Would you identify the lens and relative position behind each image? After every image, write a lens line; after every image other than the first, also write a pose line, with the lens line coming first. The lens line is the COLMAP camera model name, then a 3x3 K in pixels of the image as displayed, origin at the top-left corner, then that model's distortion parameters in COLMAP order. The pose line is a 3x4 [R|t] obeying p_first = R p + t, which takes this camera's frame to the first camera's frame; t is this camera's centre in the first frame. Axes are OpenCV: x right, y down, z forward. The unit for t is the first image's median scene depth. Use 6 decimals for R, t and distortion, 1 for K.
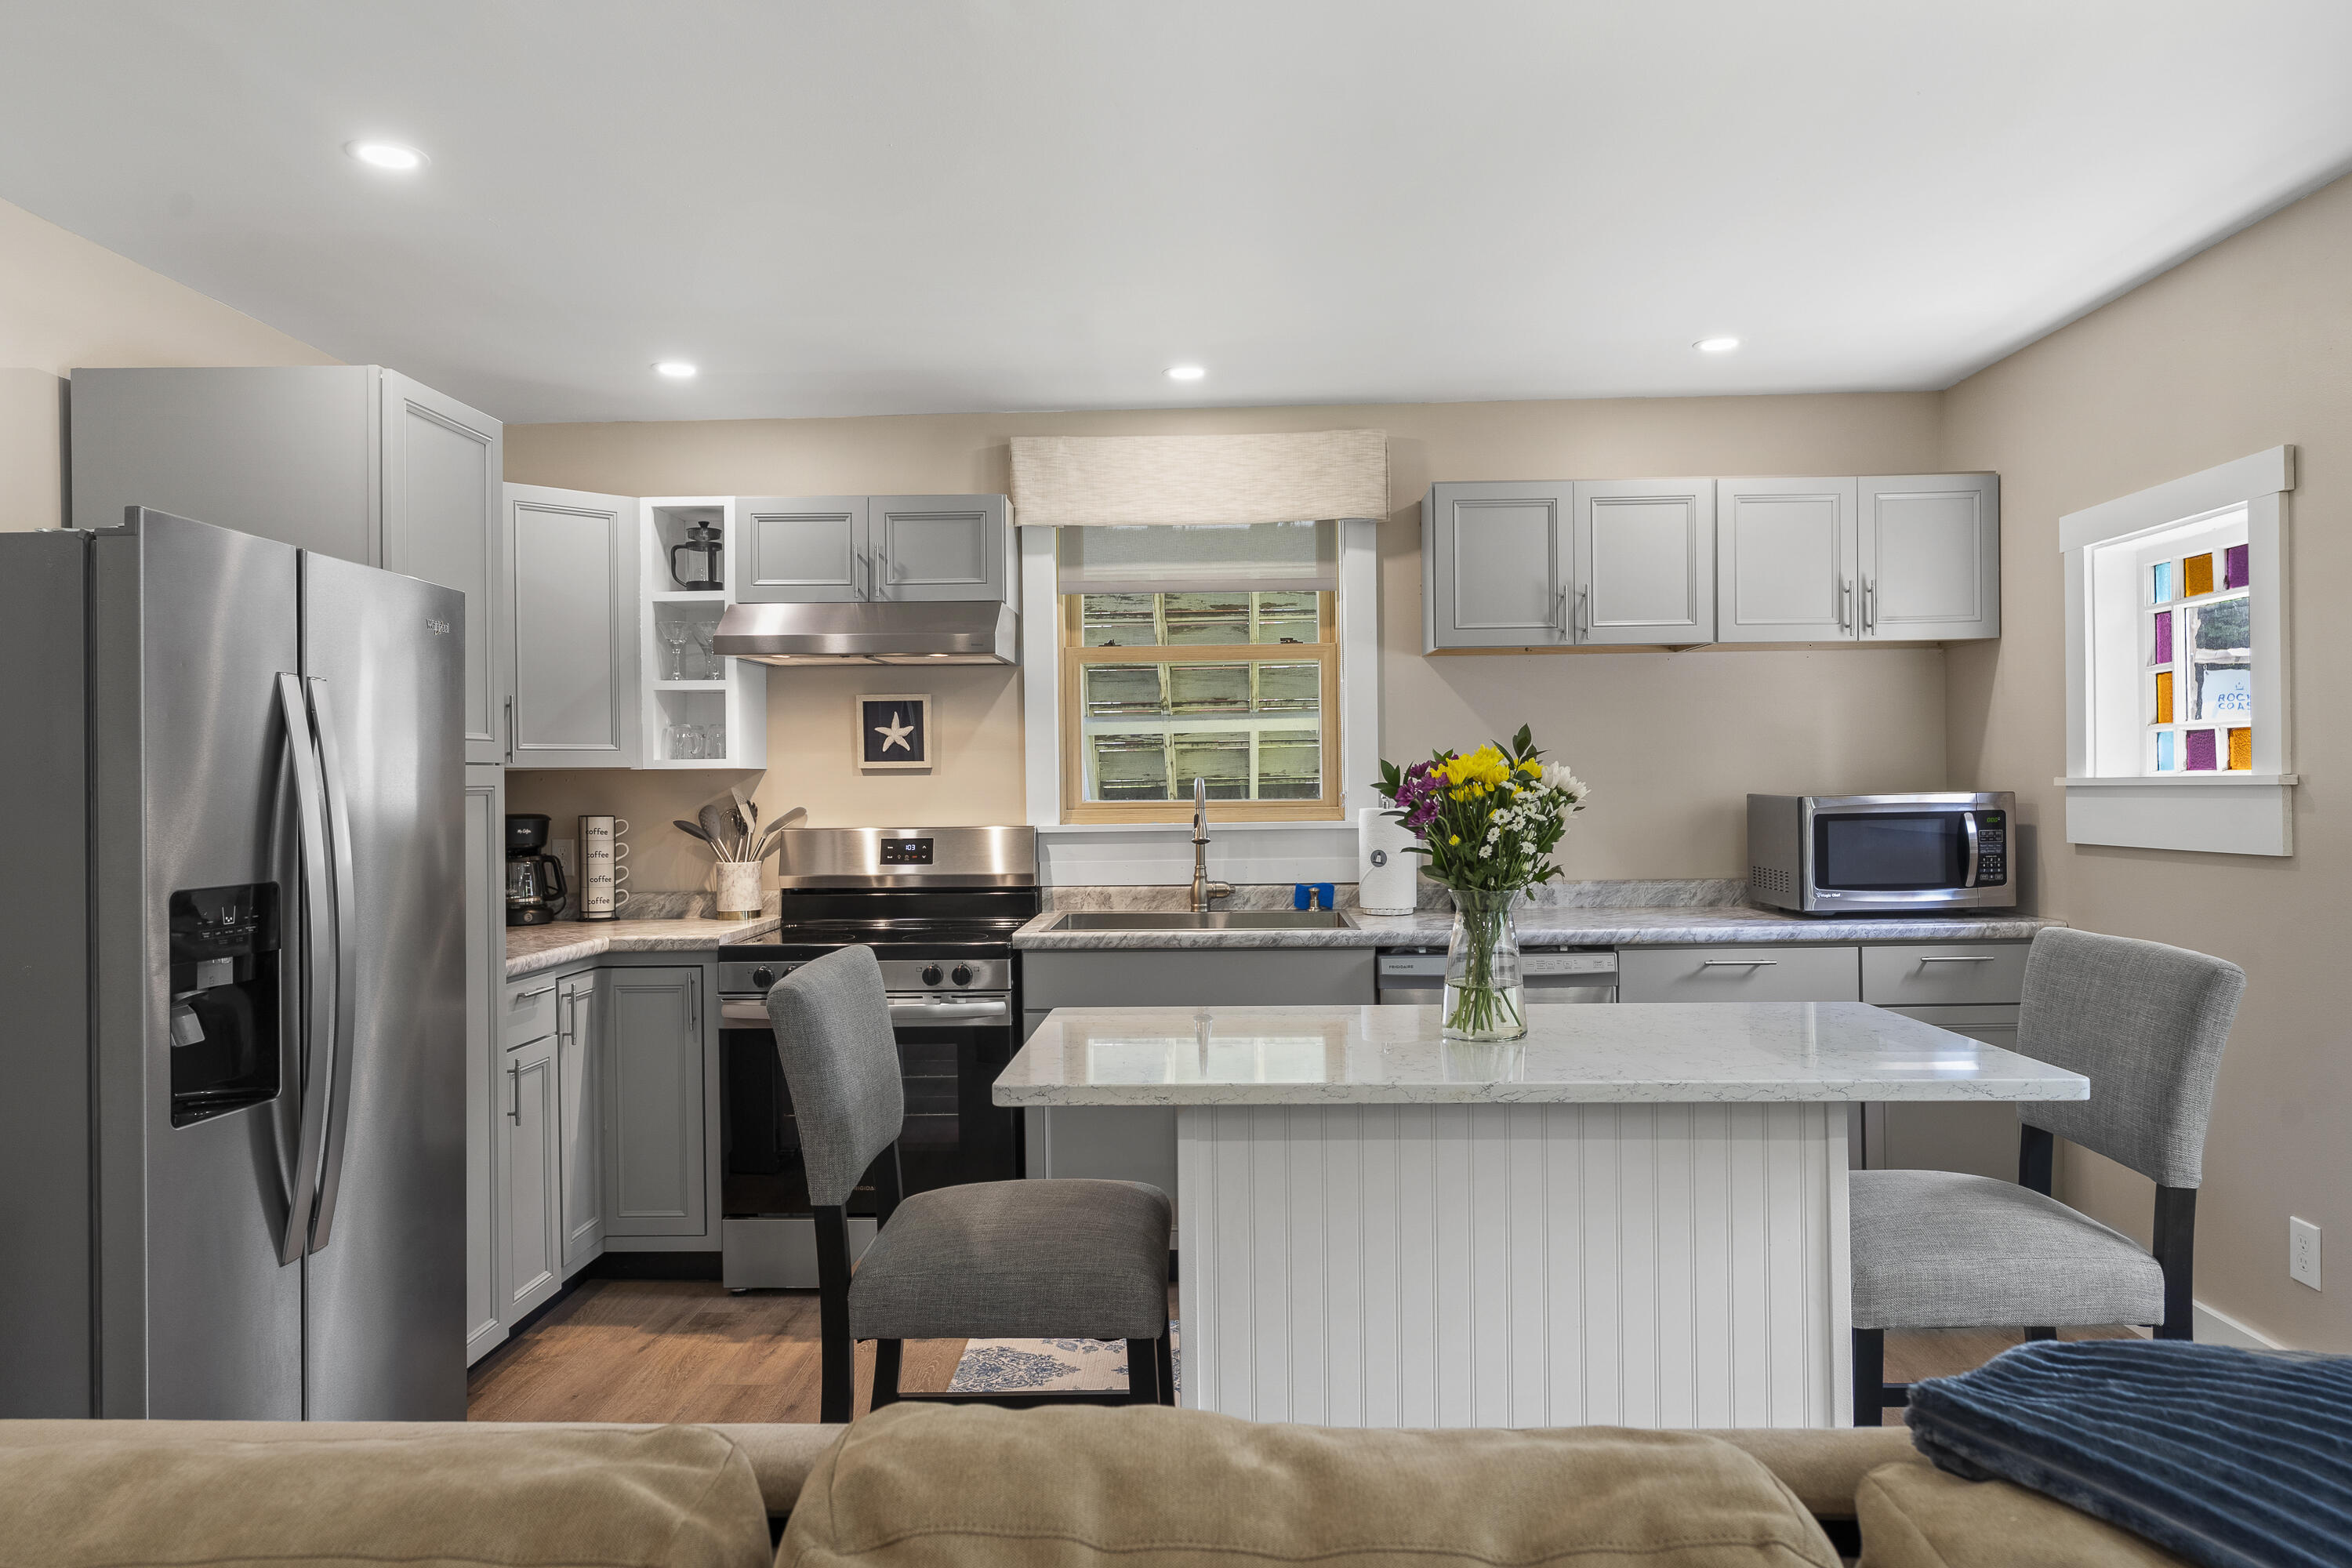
lens RADIAL K [[1552.0, 0, 1175.5], [0, 1552.0, 782.3], [0, 0, 1]] dist [0.001038, 0.000173]
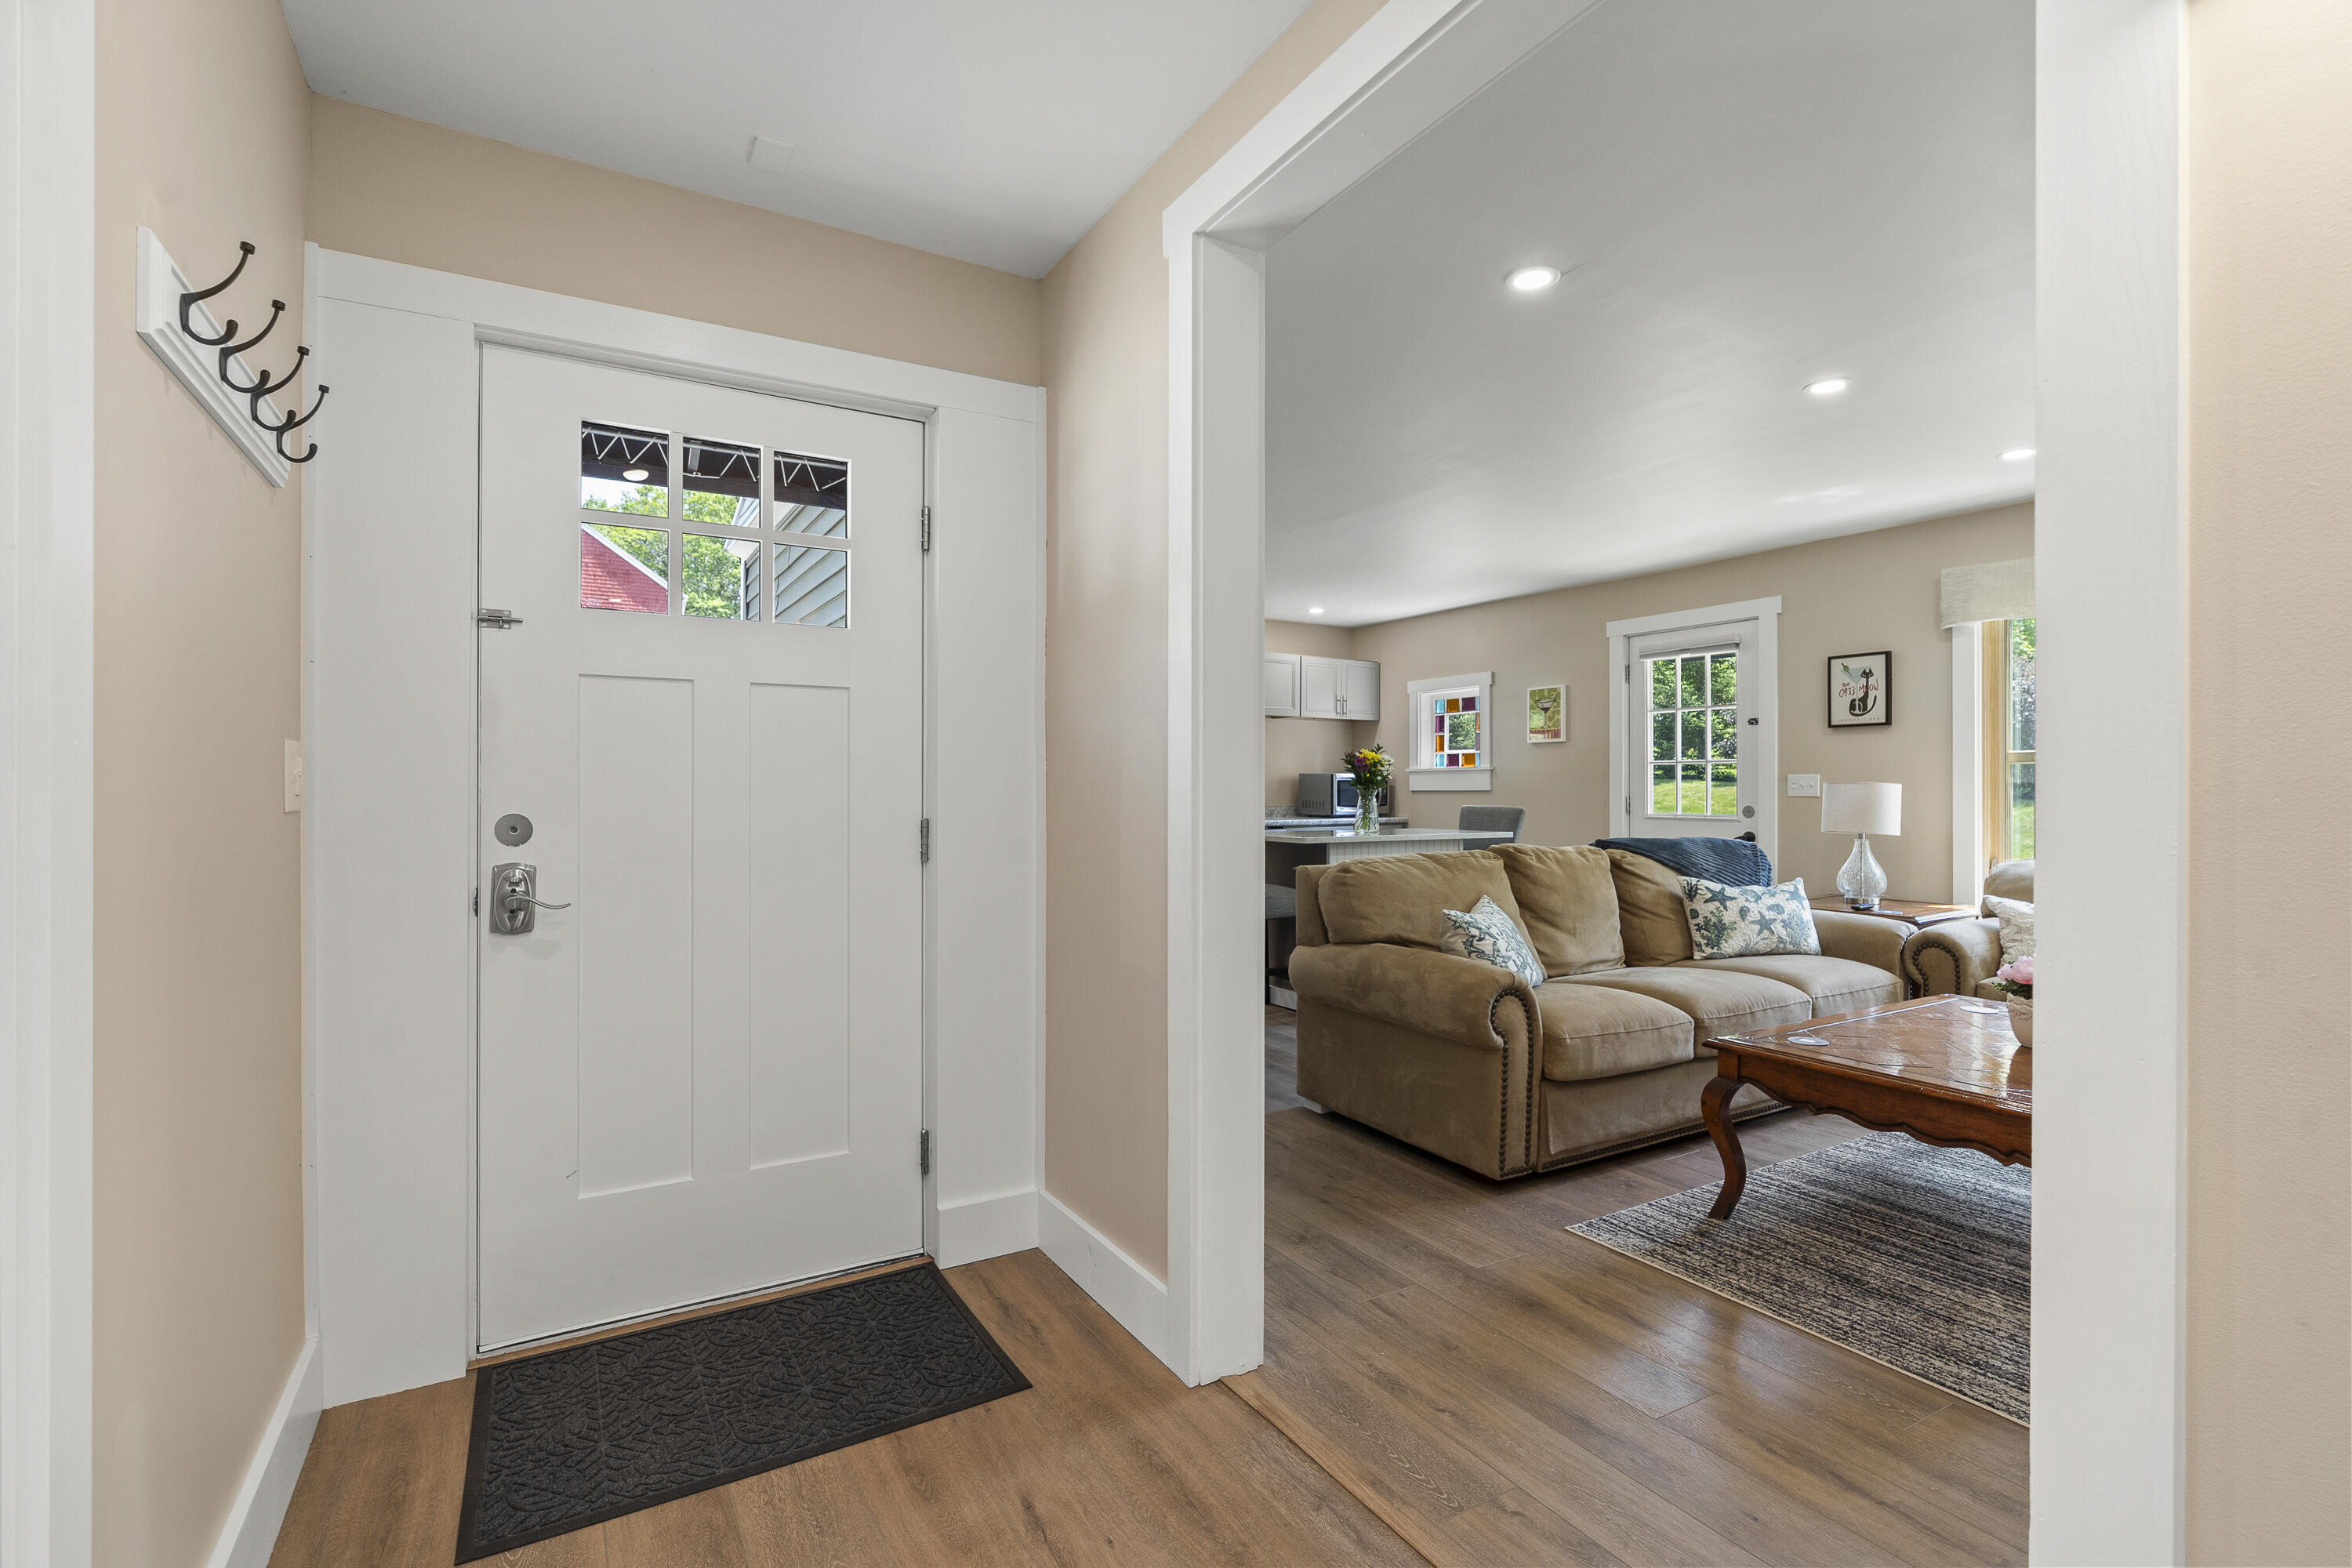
lens RADIAL K [[1080.5, 0, 1177.3], [0, 1080.5, 789.1], [0, 0, 1]] dist [-0.008594, -0.000009]
pose [[0.840772, 0.015536, 0.541166, -0.942191], [-0.015285, 0.999871, -0.004957, 0.053635], [-0.541173, -0.004103, 0.840901, -0.517146]]
